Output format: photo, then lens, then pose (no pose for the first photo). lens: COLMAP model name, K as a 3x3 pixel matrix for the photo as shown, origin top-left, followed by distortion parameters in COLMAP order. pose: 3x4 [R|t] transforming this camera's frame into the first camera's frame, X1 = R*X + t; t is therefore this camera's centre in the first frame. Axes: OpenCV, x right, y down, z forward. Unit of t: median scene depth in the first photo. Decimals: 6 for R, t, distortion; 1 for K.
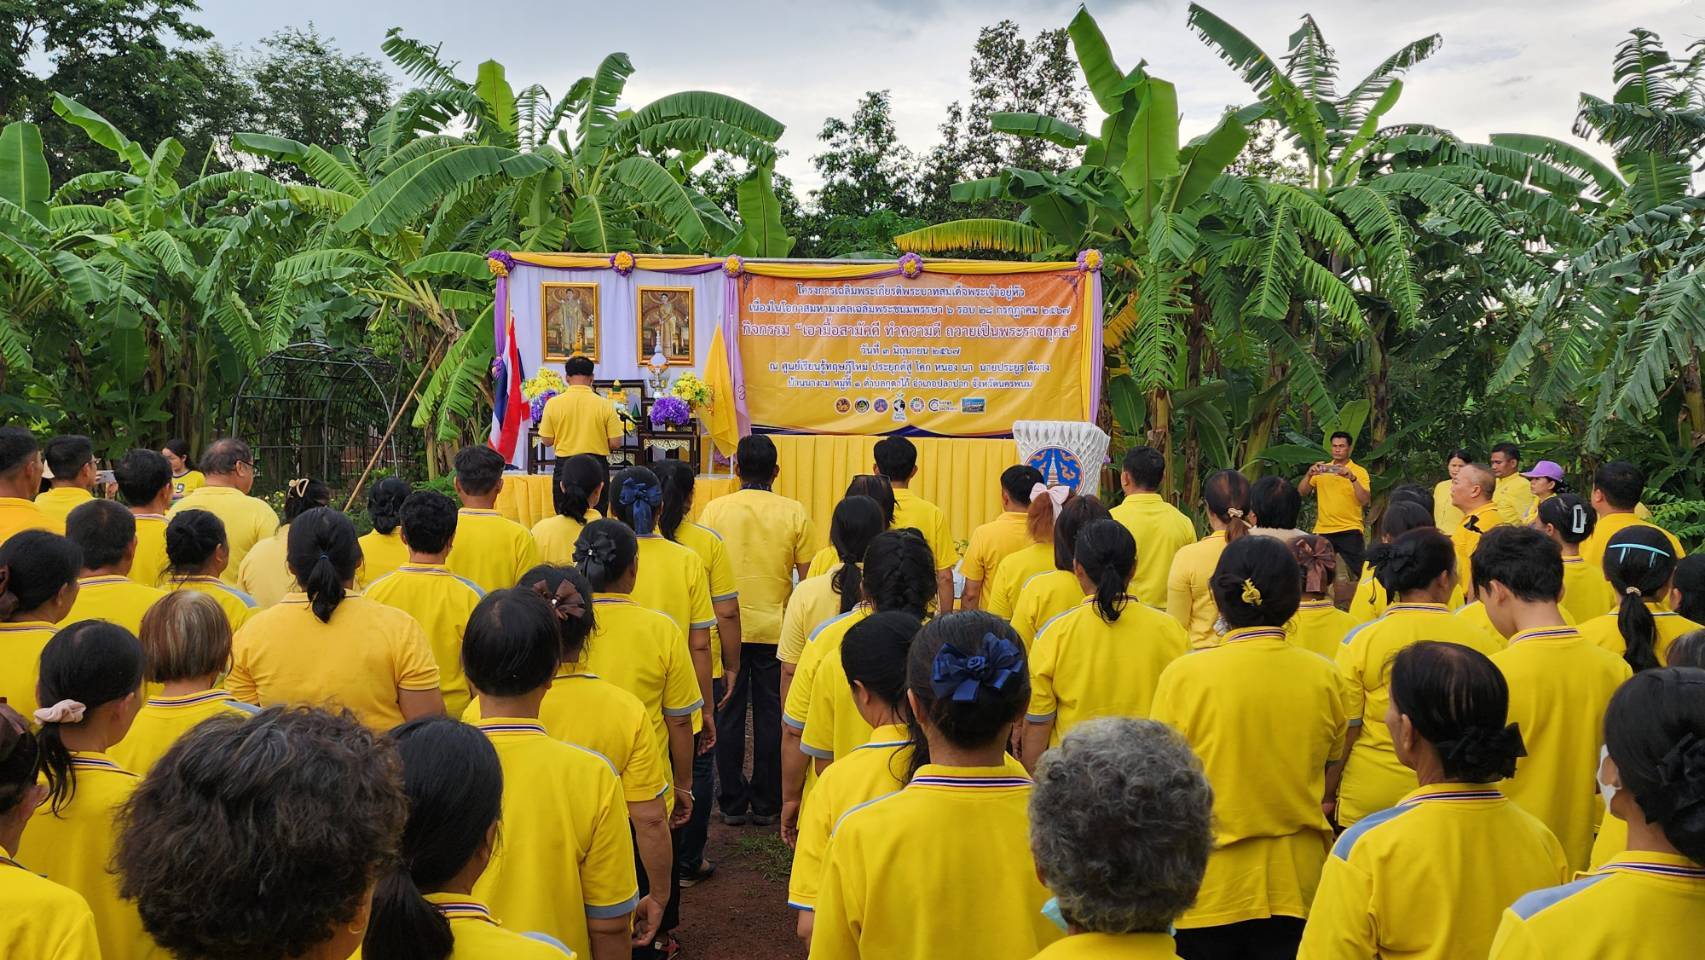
lens RADIAL K [[1461.7, 0, 816.1], [0, 1461.7, 482.4], [0, 0, 1]] dist [0.067568, -0.112051]
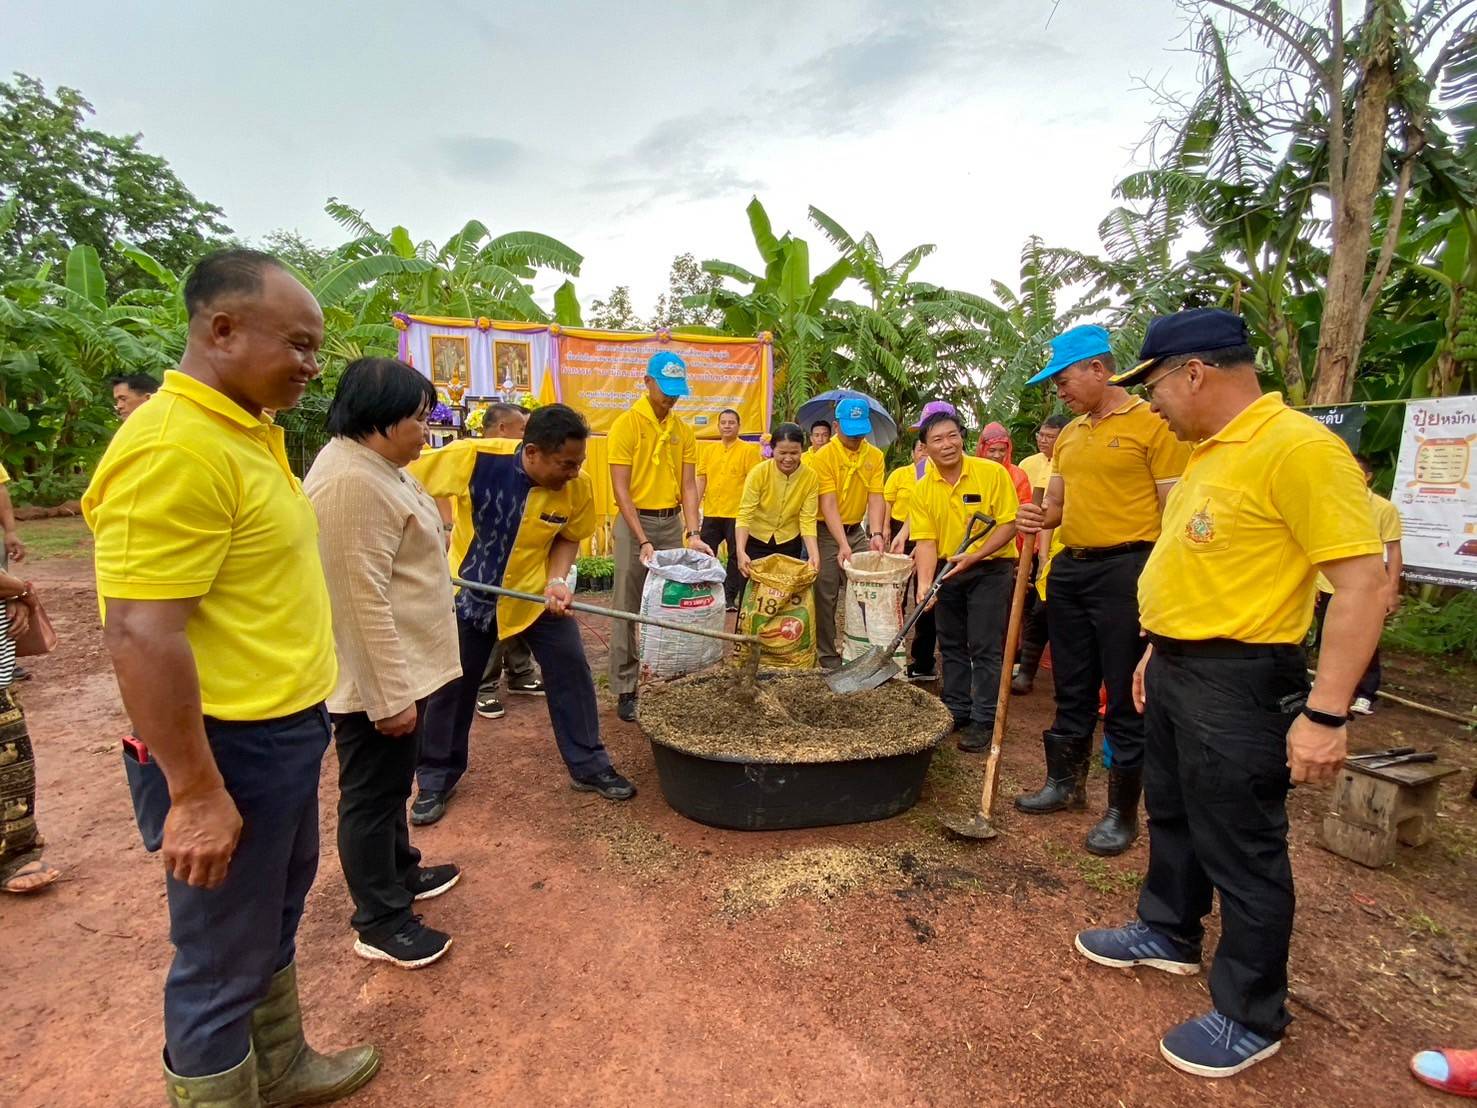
lens RADIAL K [[717.9, 0, 738.5], [0, 717.9, 554.0], [0, 0, 1]] dist [-0.003149, -0.020349]
pose [[0.978859, -0.016882, 0.203840, -0.020446], [0.001118, 0.997015, 0.077202, 0.035084], [-0.204535, -0.075342, 0.975956, 0.144461]]
